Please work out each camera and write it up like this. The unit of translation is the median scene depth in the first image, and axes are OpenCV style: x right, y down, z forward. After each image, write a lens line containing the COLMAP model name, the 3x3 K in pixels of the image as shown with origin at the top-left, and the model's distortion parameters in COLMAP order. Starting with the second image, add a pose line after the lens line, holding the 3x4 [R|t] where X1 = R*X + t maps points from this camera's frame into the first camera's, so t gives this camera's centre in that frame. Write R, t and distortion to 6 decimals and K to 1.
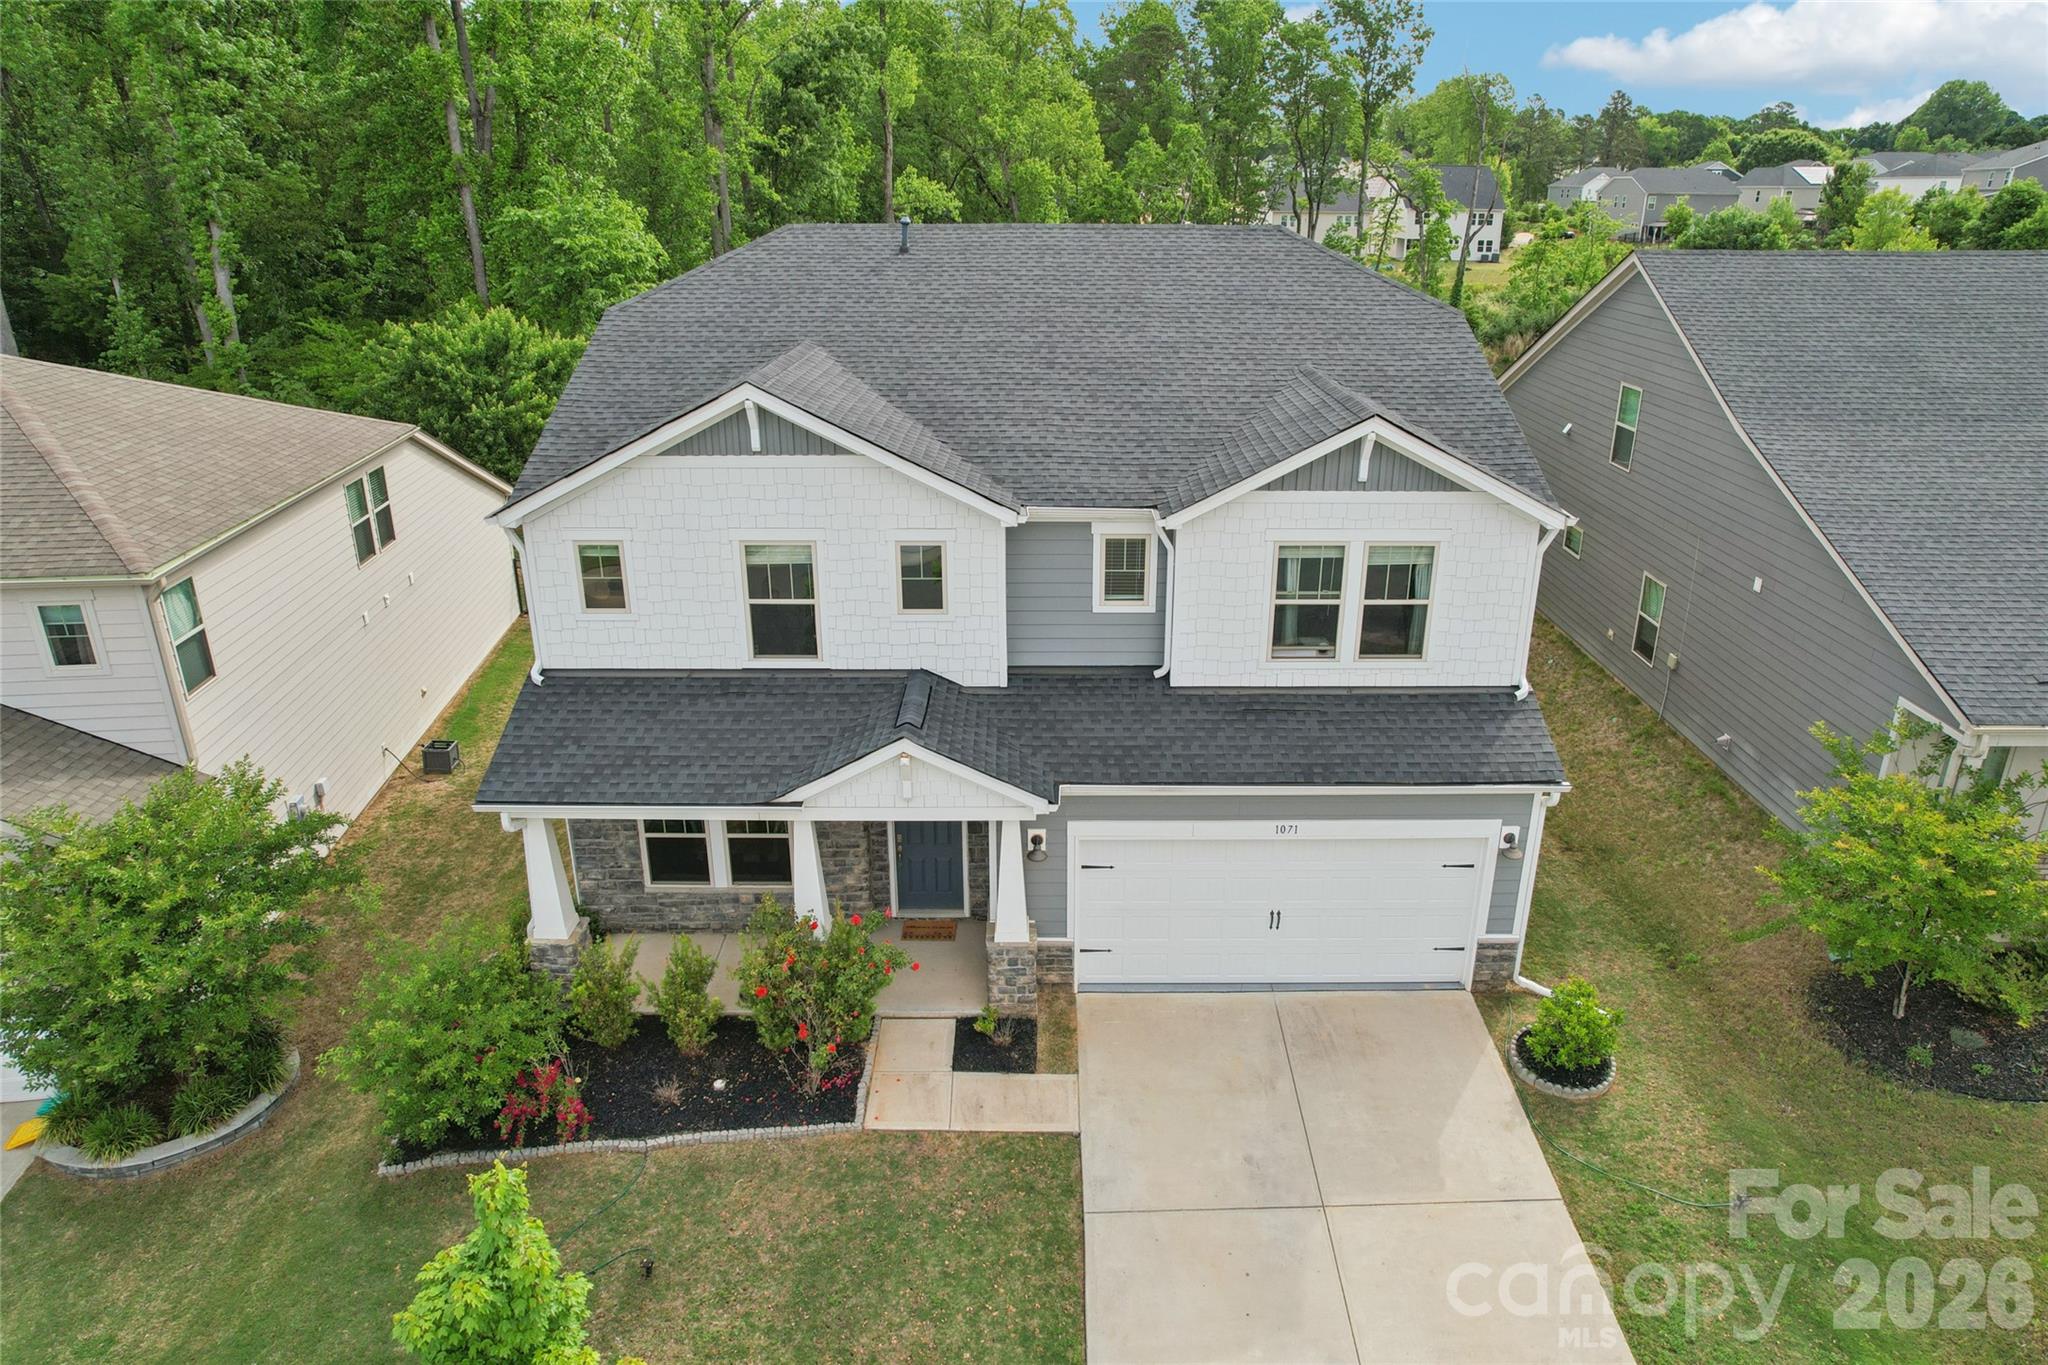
lens RADIAL K [[1313.7, 0, 1046.1], [0, 1313.7, 676.4], [0, 0, 1]] dist [-0.049560, 0.029634]
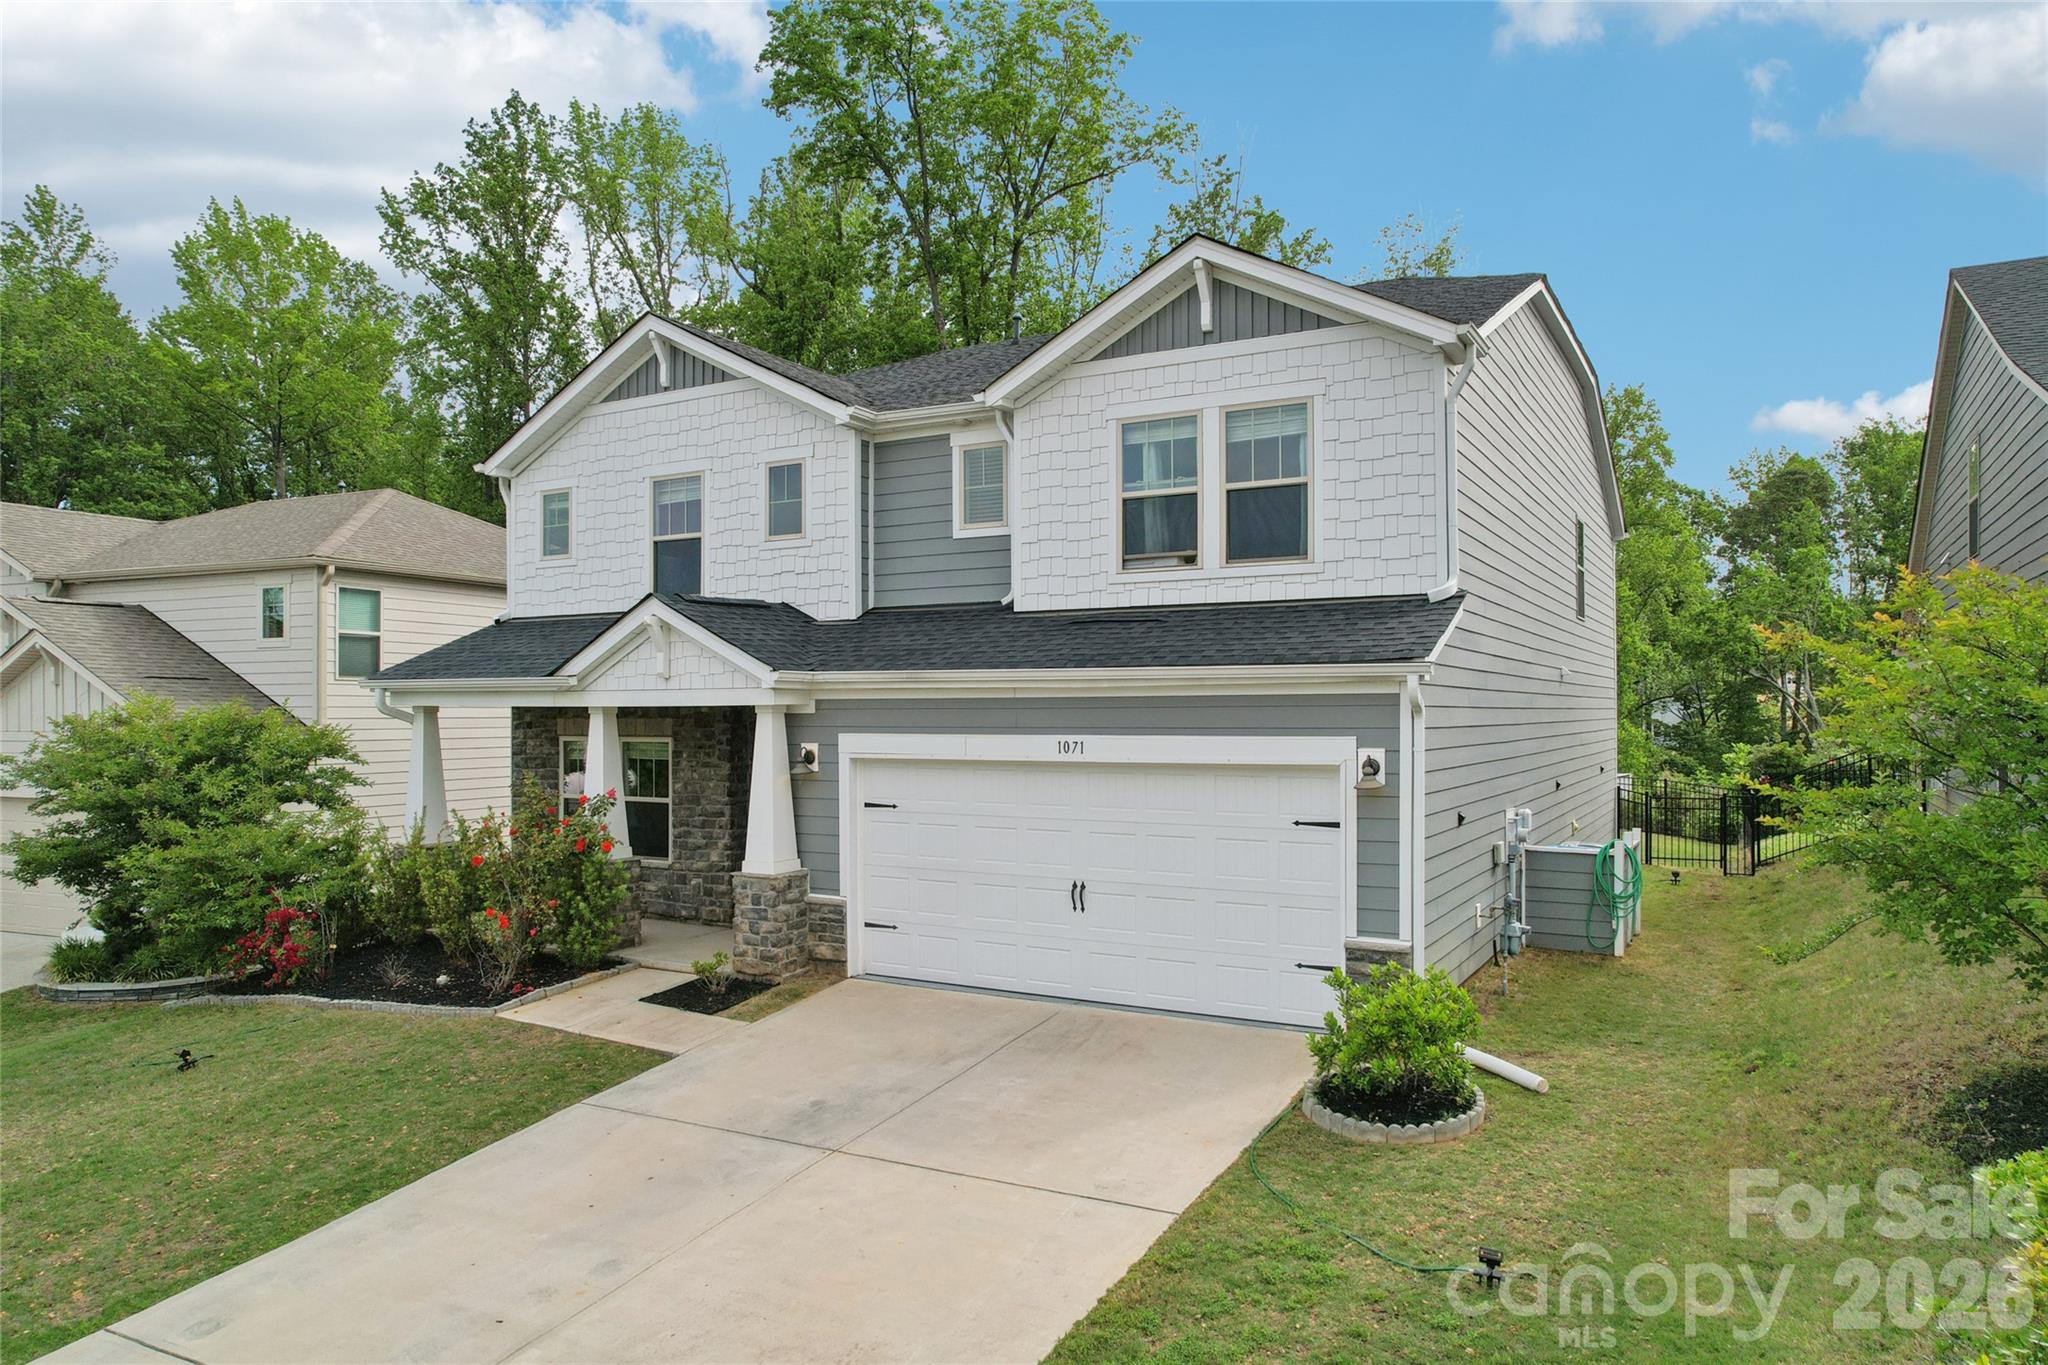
lens RADIAL K [[1312.4, 0, 1040.0], [0, 1312.4, 684.6], [0, 0, 1]] dist [-0.071882, 0.066863]
pose [[0.868626, -0.013067, -0.495295, 0.531928], [-0.173019, 0.928721, -0.327935, 0.327238], [0.464277, 0.370548, 0.804451, 0.370362]]
